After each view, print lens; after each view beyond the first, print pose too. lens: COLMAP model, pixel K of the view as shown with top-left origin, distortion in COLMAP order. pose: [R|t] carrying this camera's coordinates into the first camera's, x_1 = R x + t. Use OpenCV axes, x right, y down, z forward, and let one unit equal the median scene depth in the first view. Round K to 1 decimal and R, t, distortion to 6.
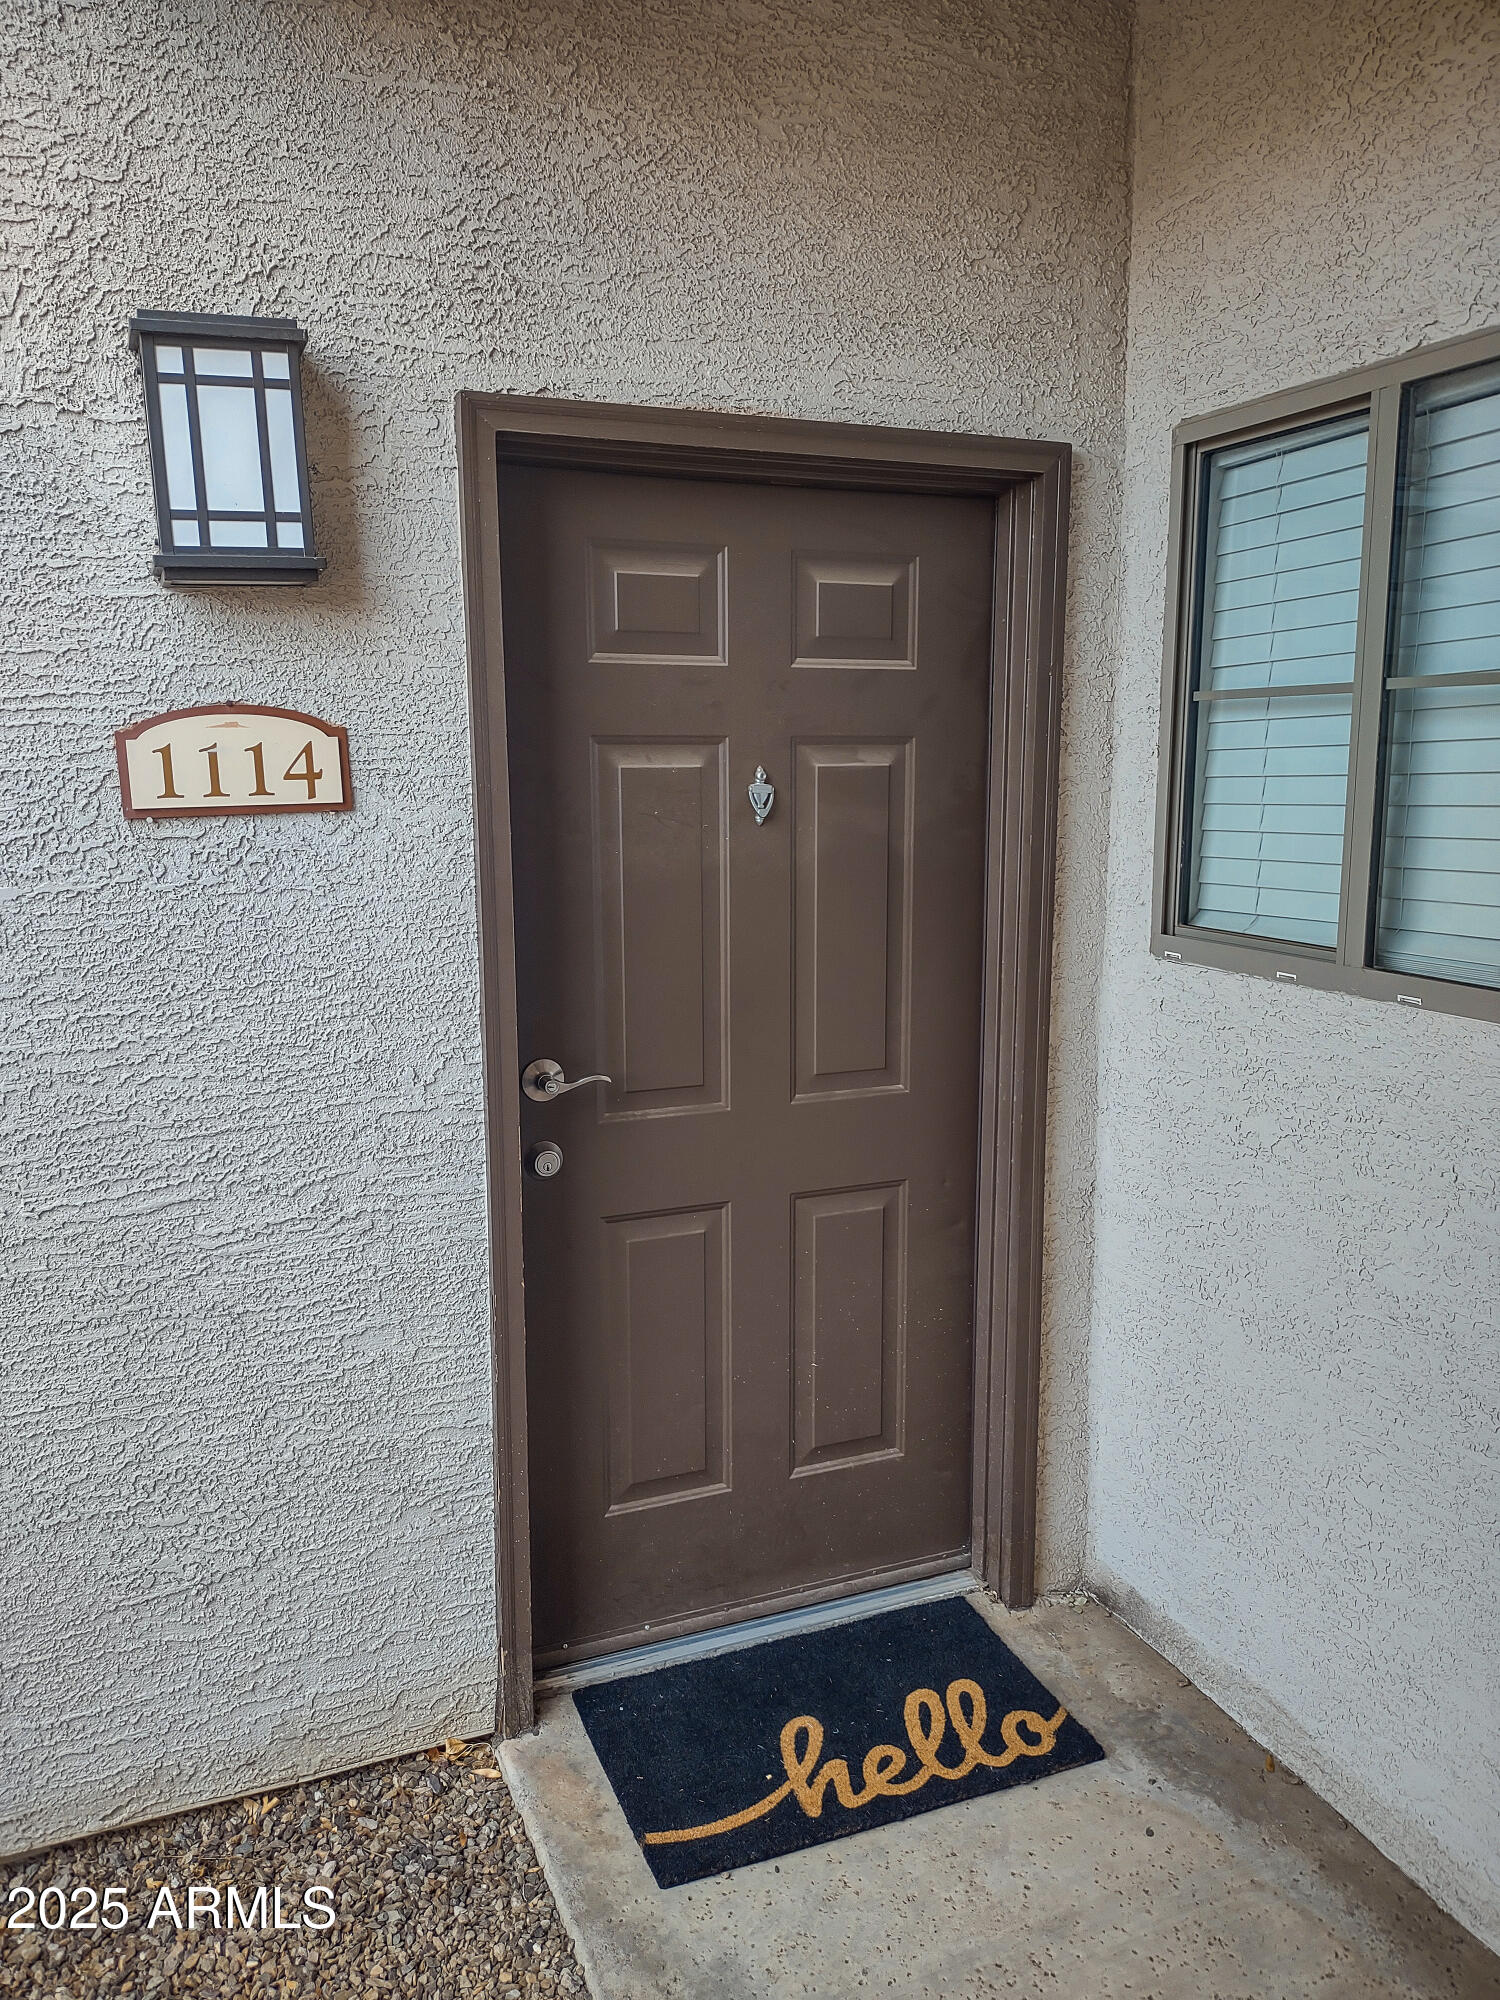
lens RADIAL K [[1515.0, 0, 752.4], [0, 1515.0, 1007.9], [0, 0, 1]] dist [0.016208, 0.001940]
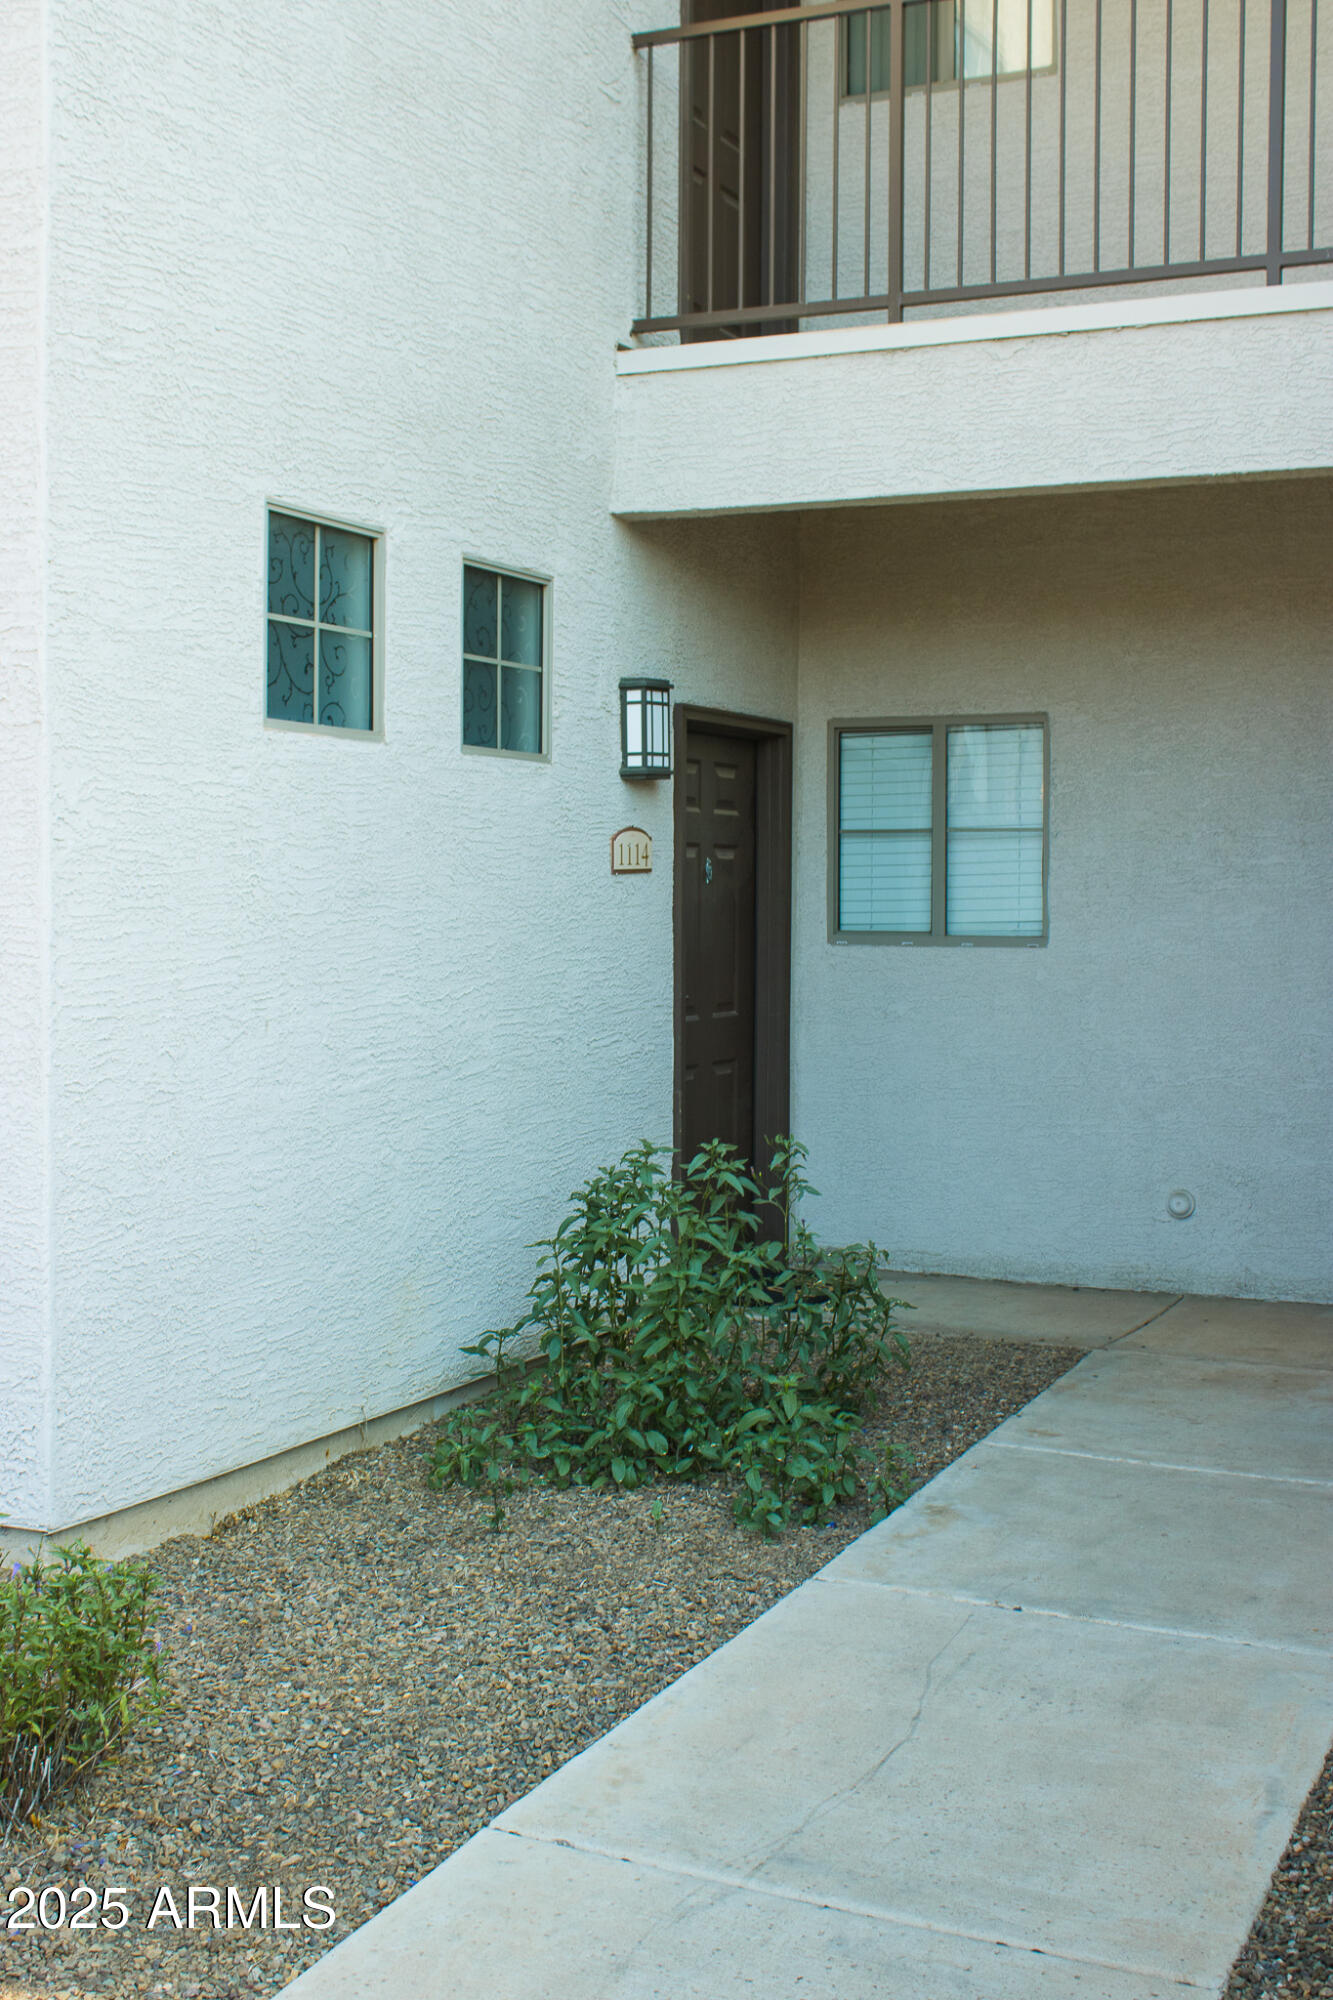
lens RADIAL K [[2329.6, 0, 666.3], [0, 2329.6, 998.3], [0, 0, 1]] dist [-0.002846, 0.000000]
pose [[0.755893, -0.024334, 0.654243, -2.652785], [0.103351, 0.991214, -0.082541, 0.370882], [-0.646486, 0.130009, 0.751767, -1.739888]]
